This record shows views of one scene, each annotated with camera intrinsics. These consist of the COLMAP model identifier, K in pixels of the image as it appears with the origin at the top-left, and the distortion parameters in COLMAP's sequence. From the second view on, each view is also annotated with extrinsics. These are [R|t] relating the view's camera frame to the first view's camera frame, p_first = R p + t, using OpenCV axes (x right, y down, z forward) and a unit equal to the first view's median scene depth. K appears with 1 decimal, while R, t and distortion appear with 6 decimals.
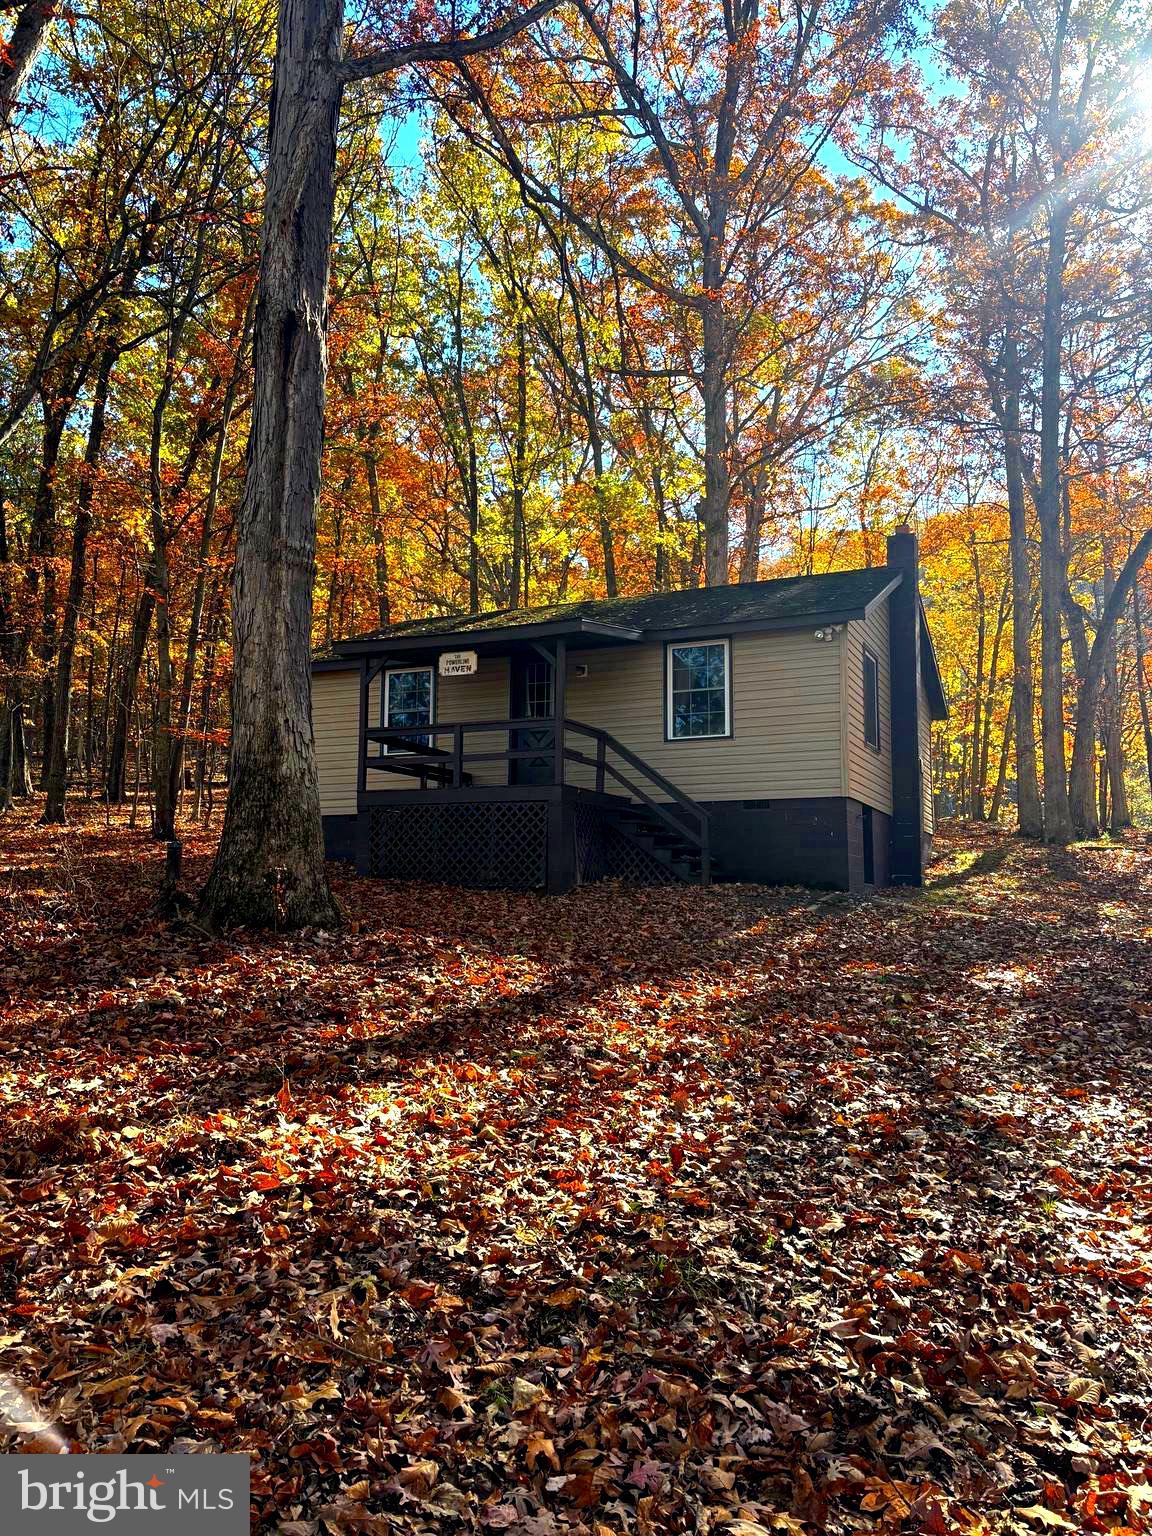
lens RADIAL K [[1163.9, 0, 578.0], [0, 1163.9, 772.1], [0, 0, 1]] dist [0.036284, -0.032309]
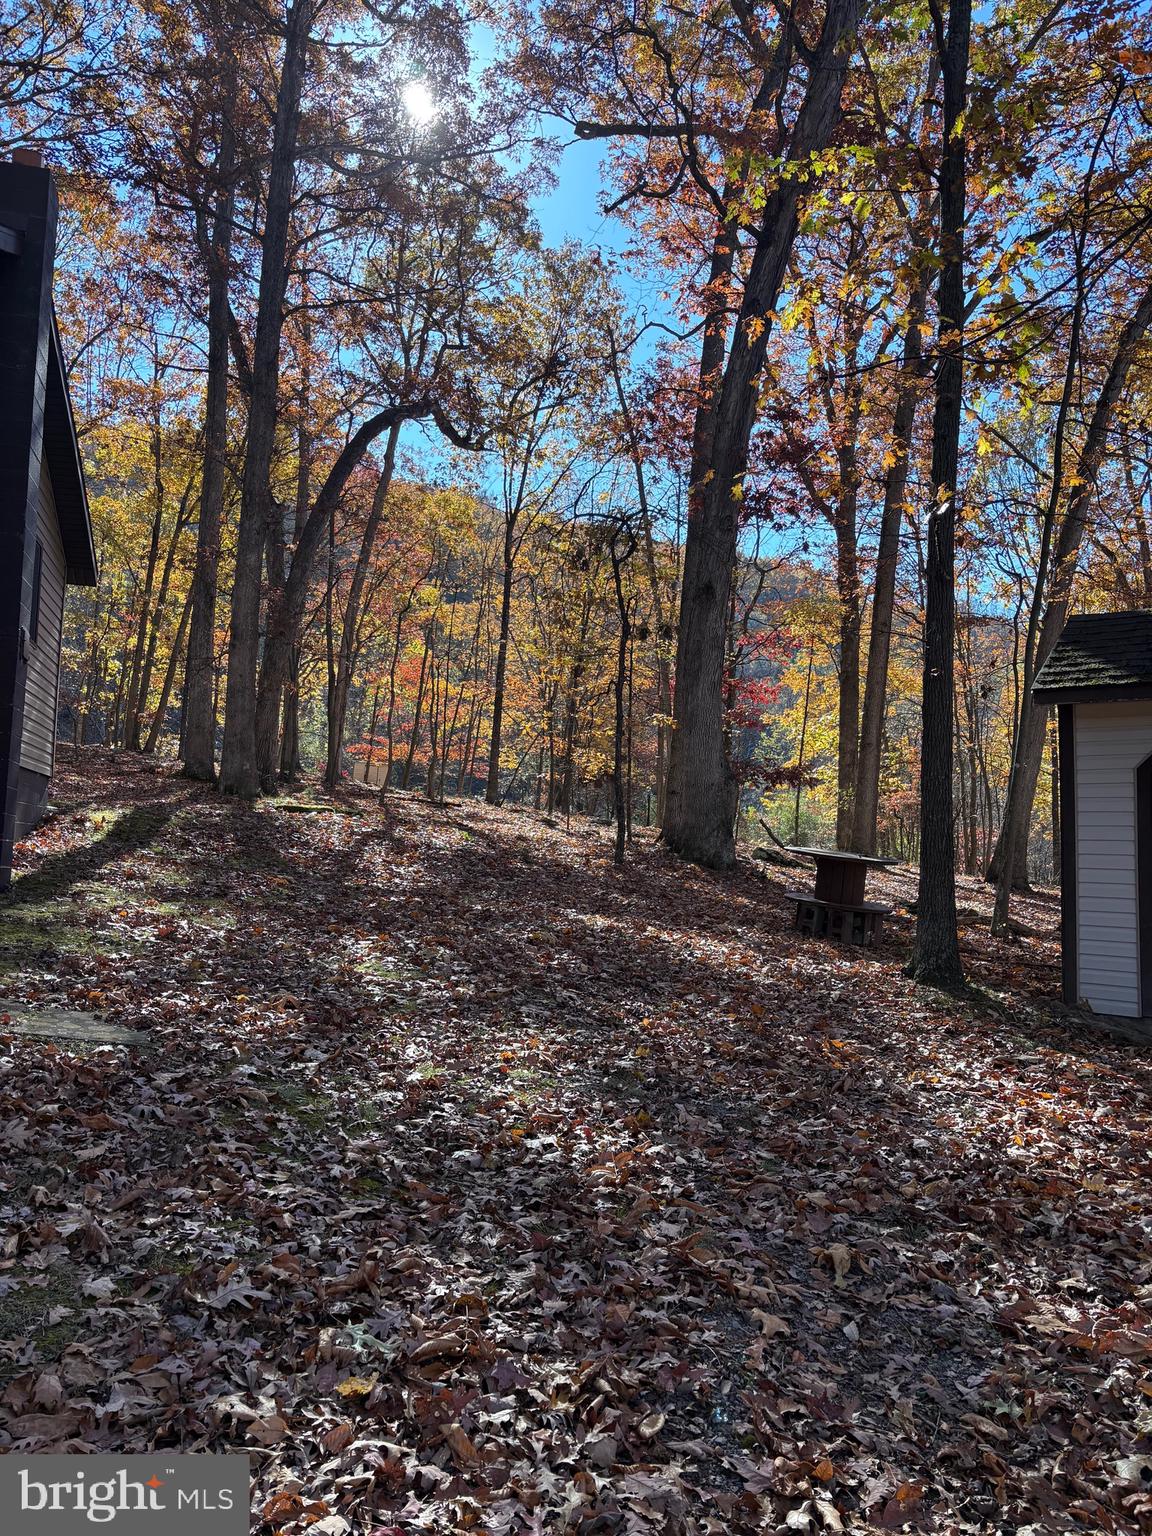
lens RADIAL K [[1163.9, 0, 567.0], [0, 1163.9, 767.7], [0, 0, 1]] dist [0.036284, -0.032309]
pose [[0.771033, 0.067208, 0.633239, 0.054384], [-0.102893, 0.994497, 0.019733, 0.004633], [-0.628428, -0.080371, 0.773705, 0.157876]]
